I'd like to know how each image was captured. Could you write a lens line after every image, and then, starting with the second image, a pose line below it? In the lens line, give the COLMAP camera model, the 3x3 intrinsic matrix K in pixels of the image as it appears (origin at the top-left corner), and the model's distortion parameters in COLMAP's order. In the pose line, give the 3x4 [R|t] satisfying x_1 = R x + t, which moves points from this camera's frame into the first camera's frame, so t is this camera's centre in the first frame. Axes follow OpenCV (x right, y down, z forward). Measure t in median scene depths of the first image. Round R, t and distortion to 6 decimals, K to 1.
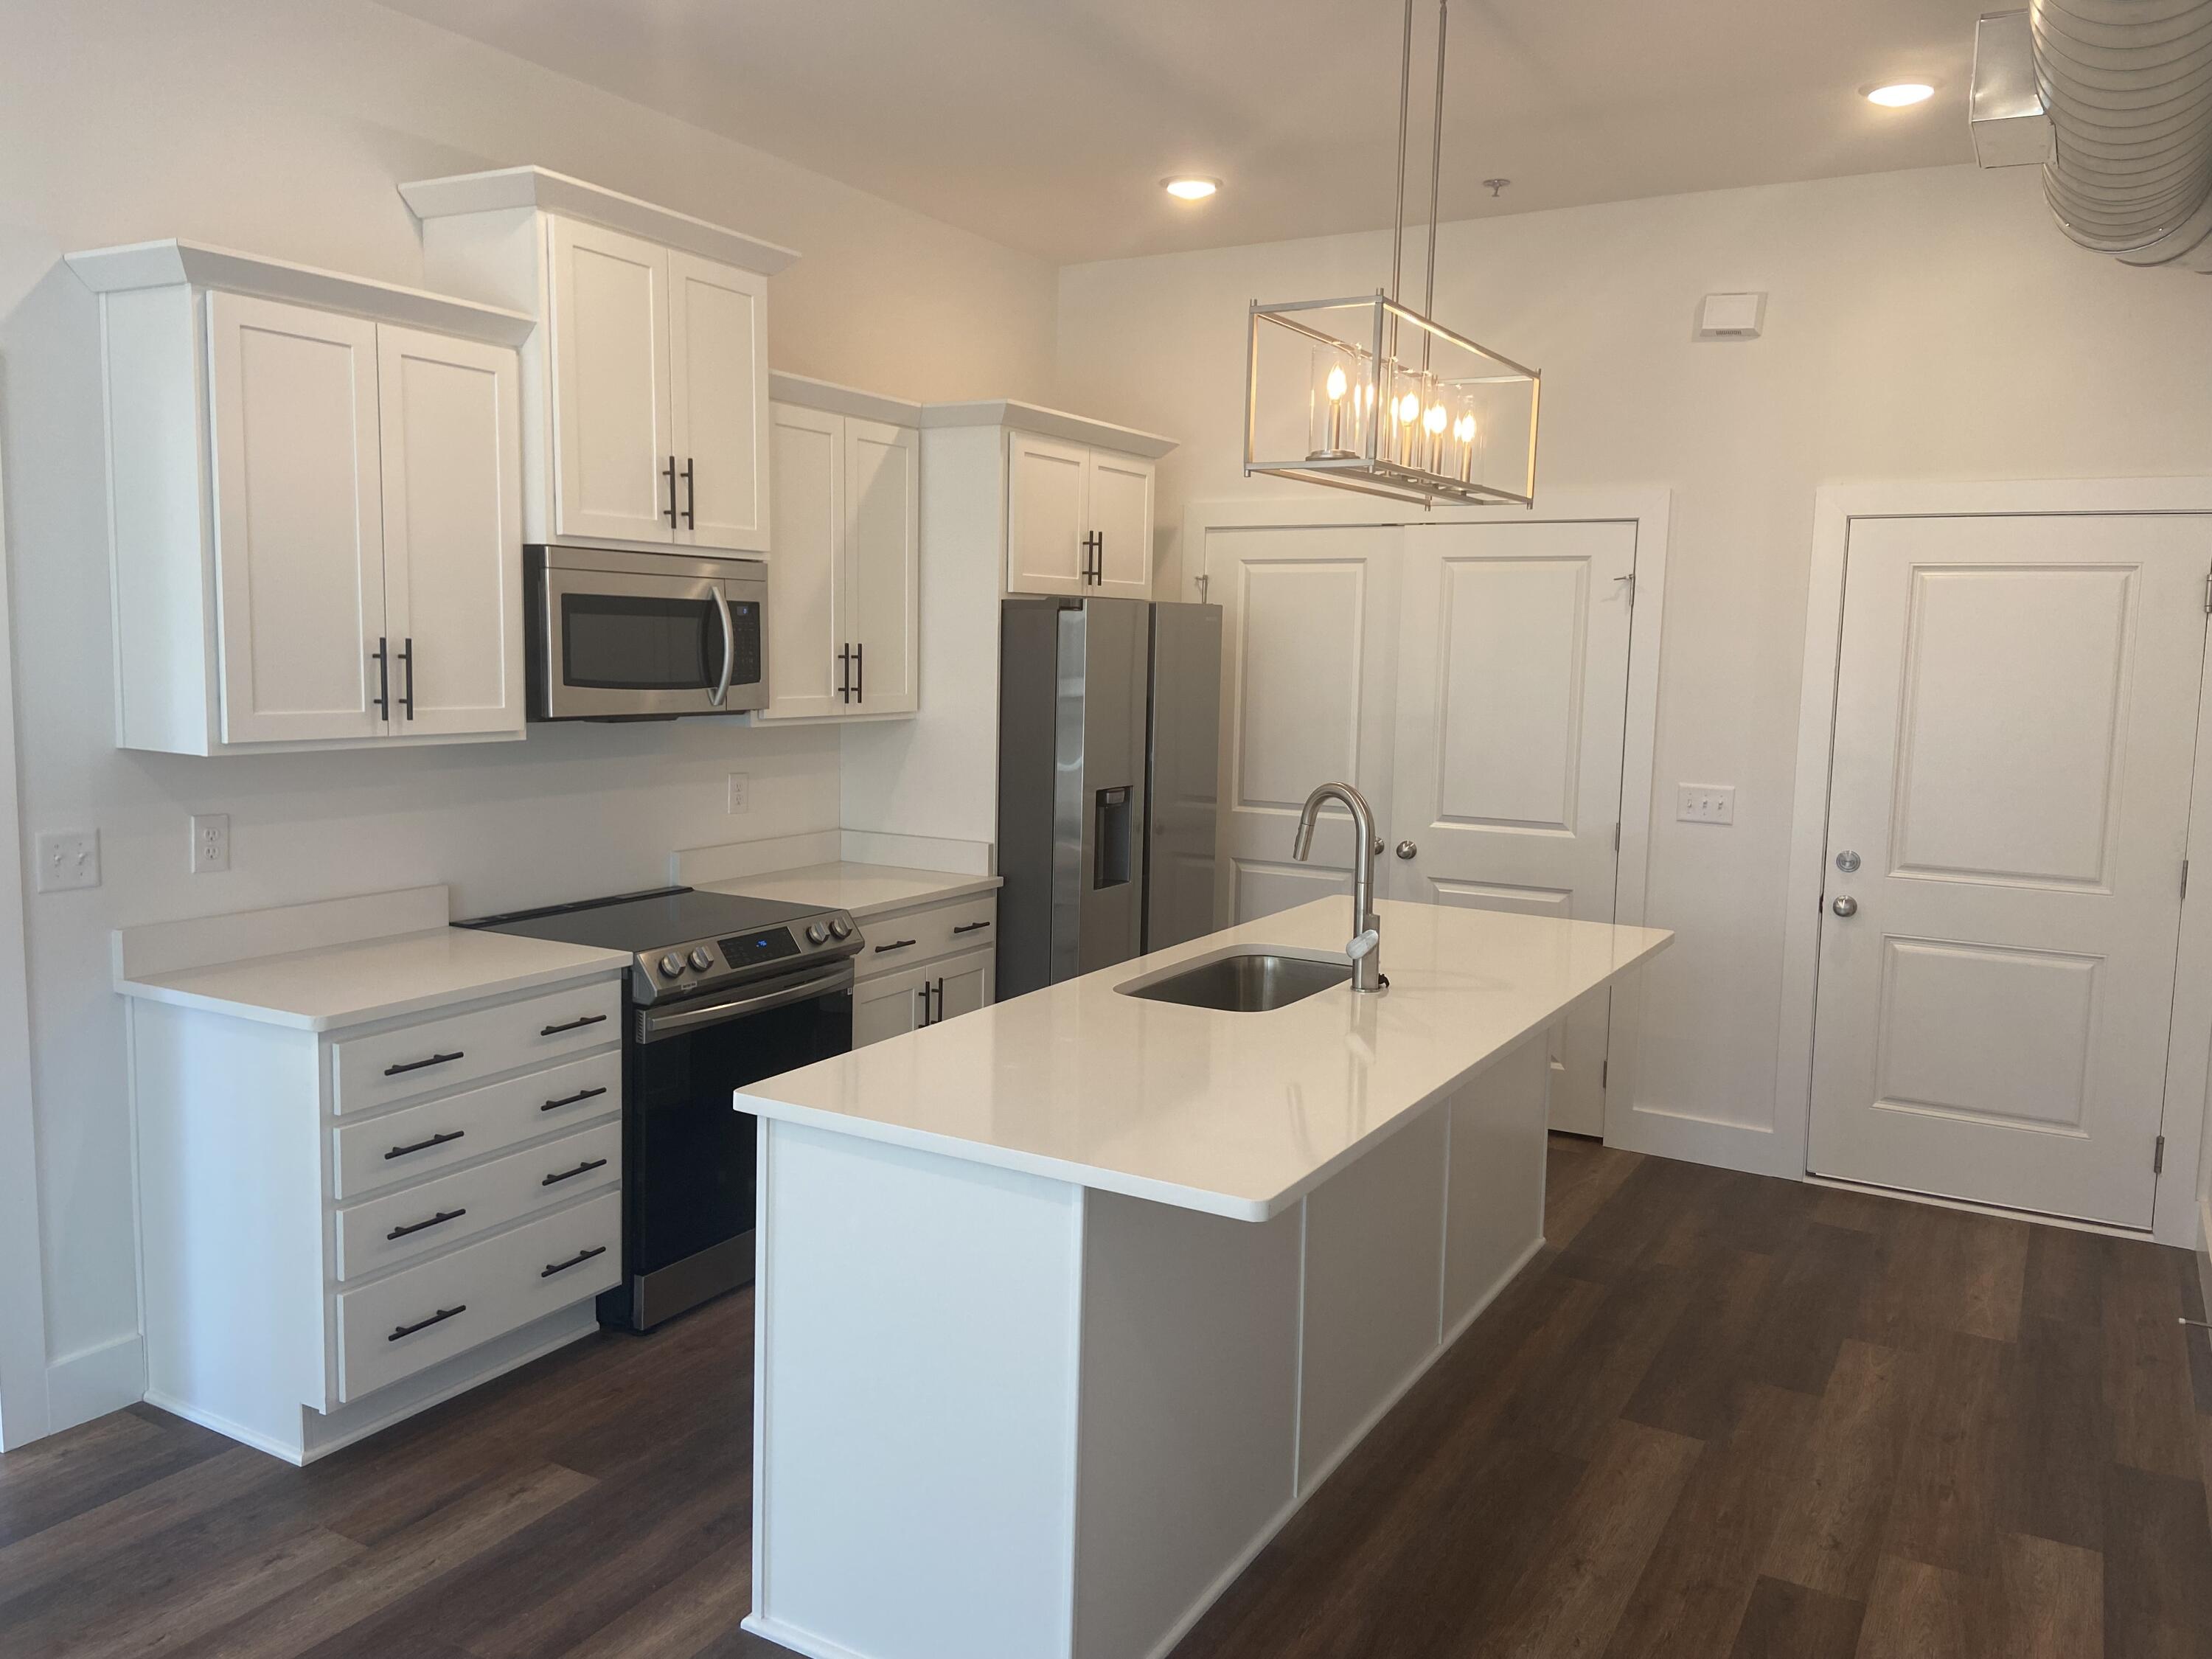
lens RADIAL K [[1666.5, 0, 1106.0], [0, 1666.5, 829.5], [0, 0, 1]] dist [0.068641, -0.144586]
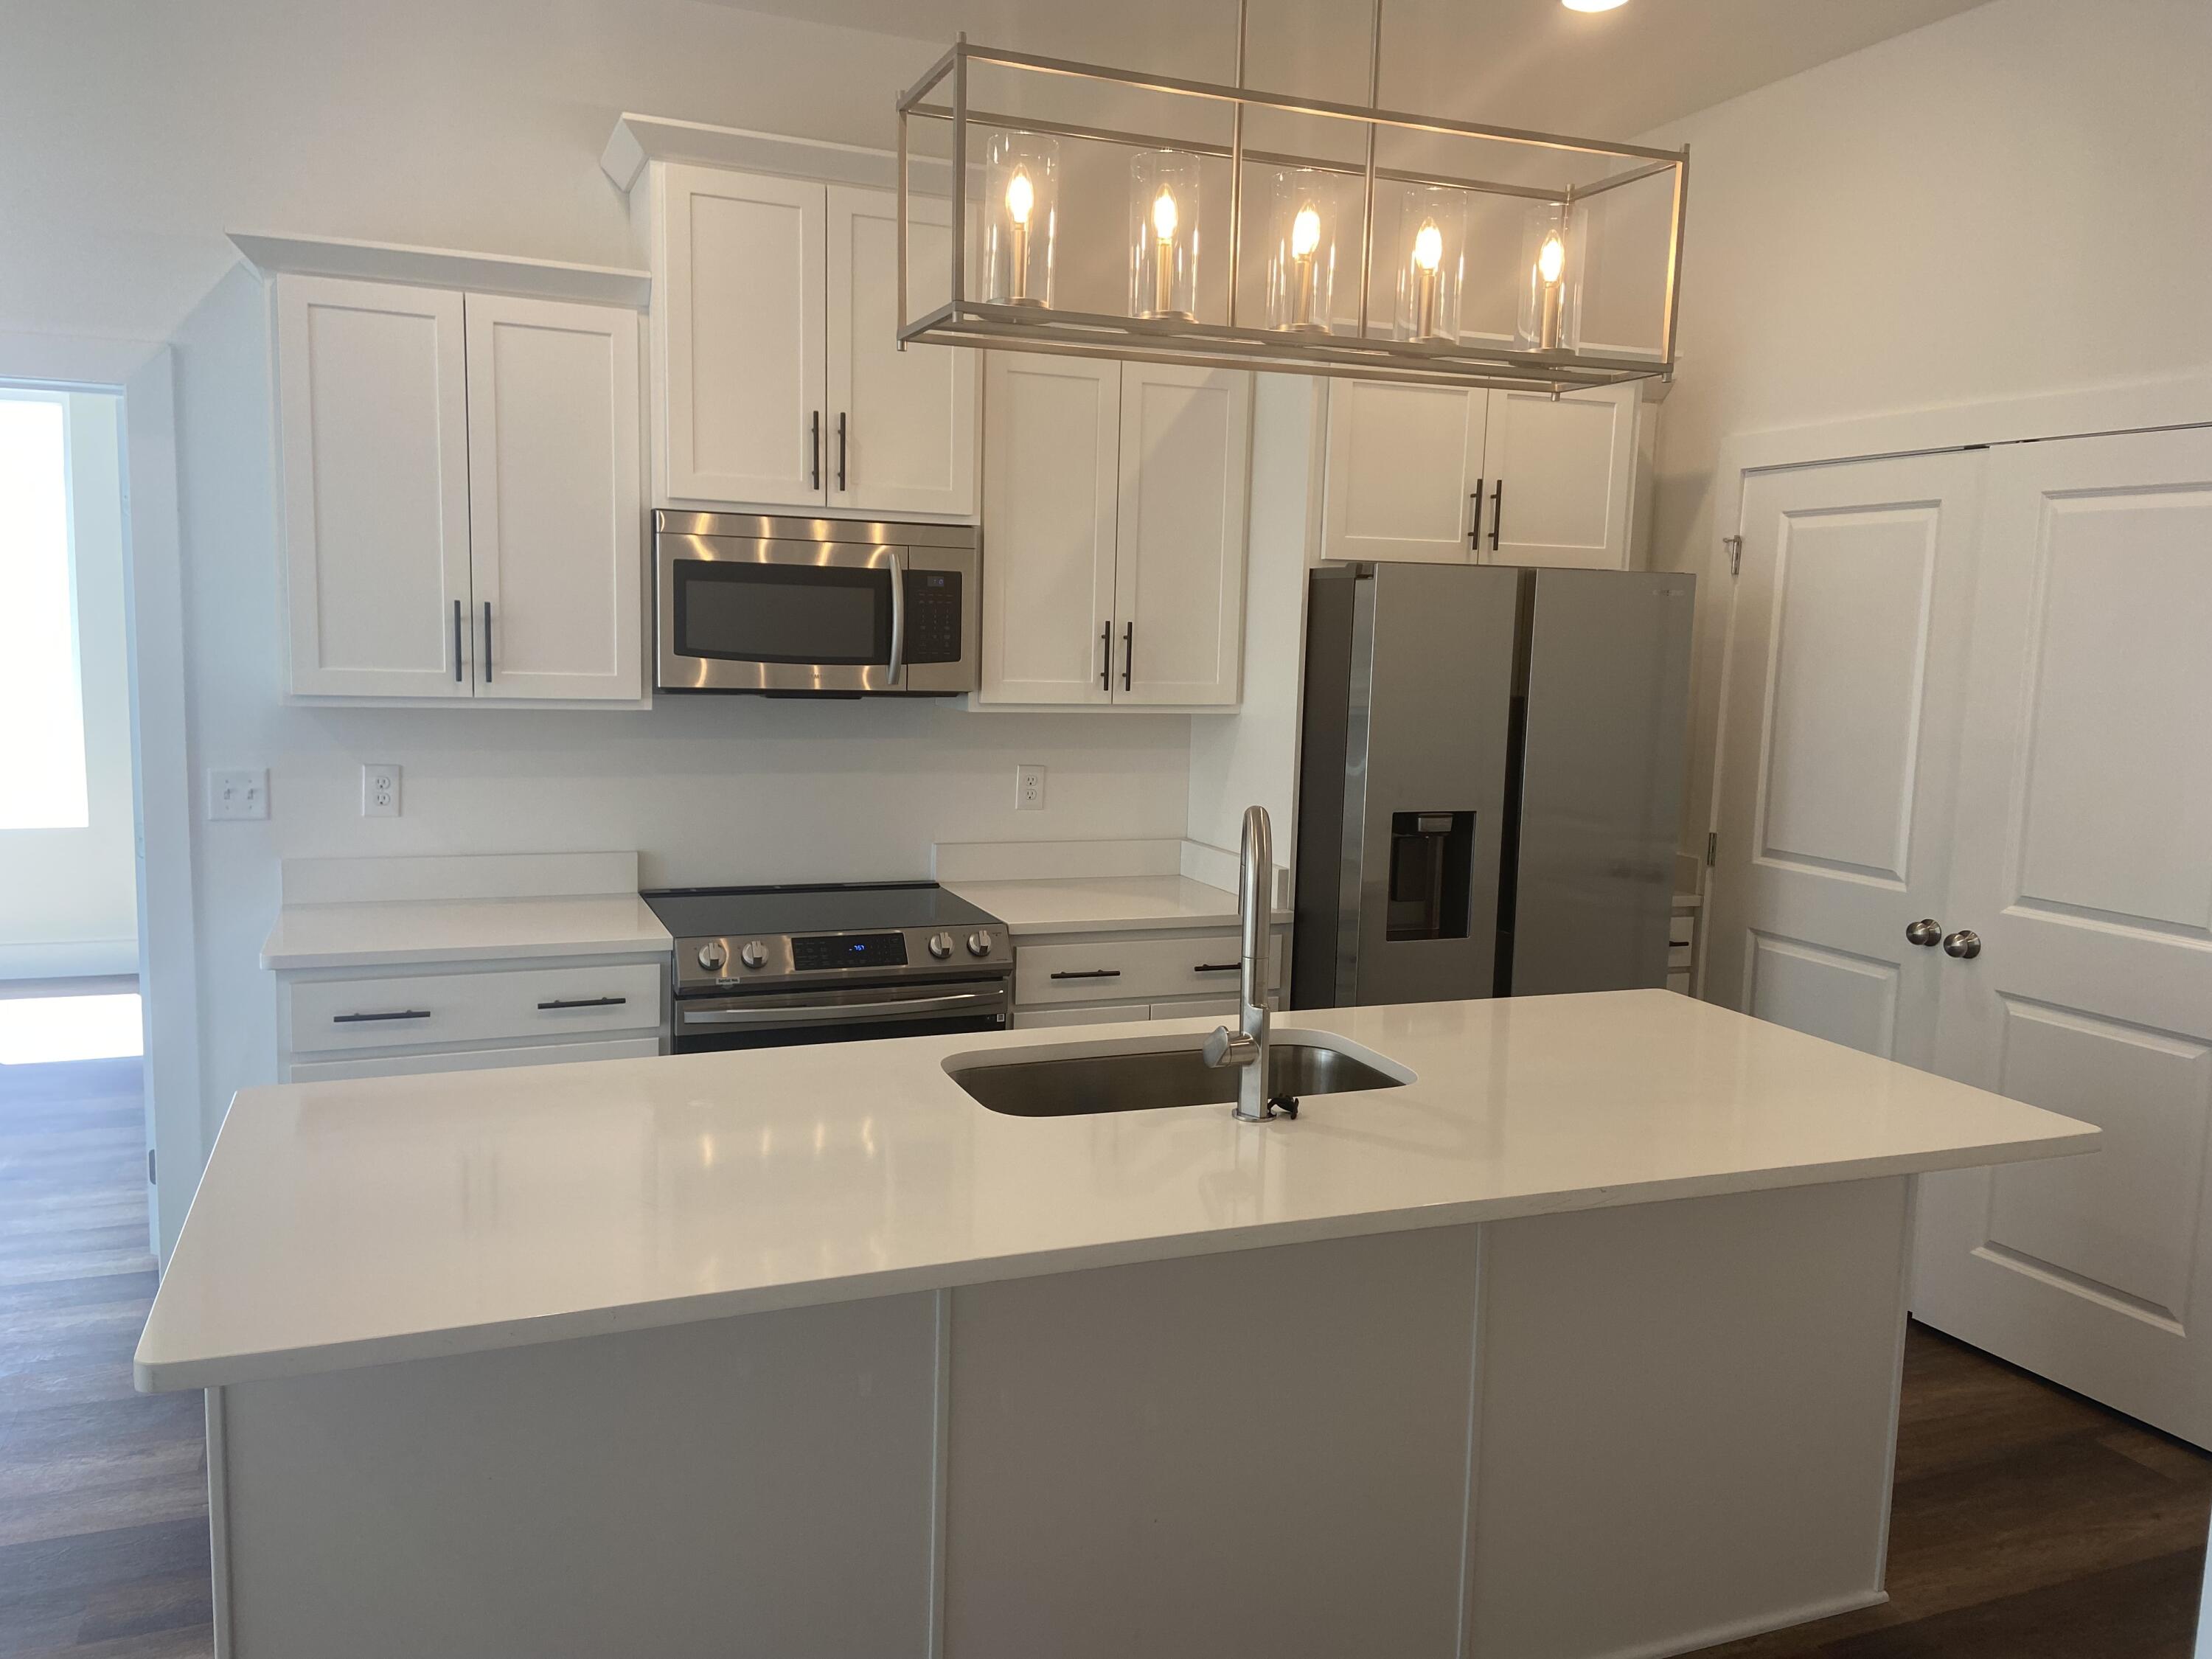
lens RADIAL K [[1667.3, 0, 1106.0], [0, 1667.3, 829.5], [0, 0, 1]] dist [0.097253, -0.147671]
pose [[0.779740, 0.075888, -0.621487, 0.430315], [-0.083369, 0.996373, 0.017067, -0.020555], [0.620528, 0.038504, 0.783239, 0.357925]]
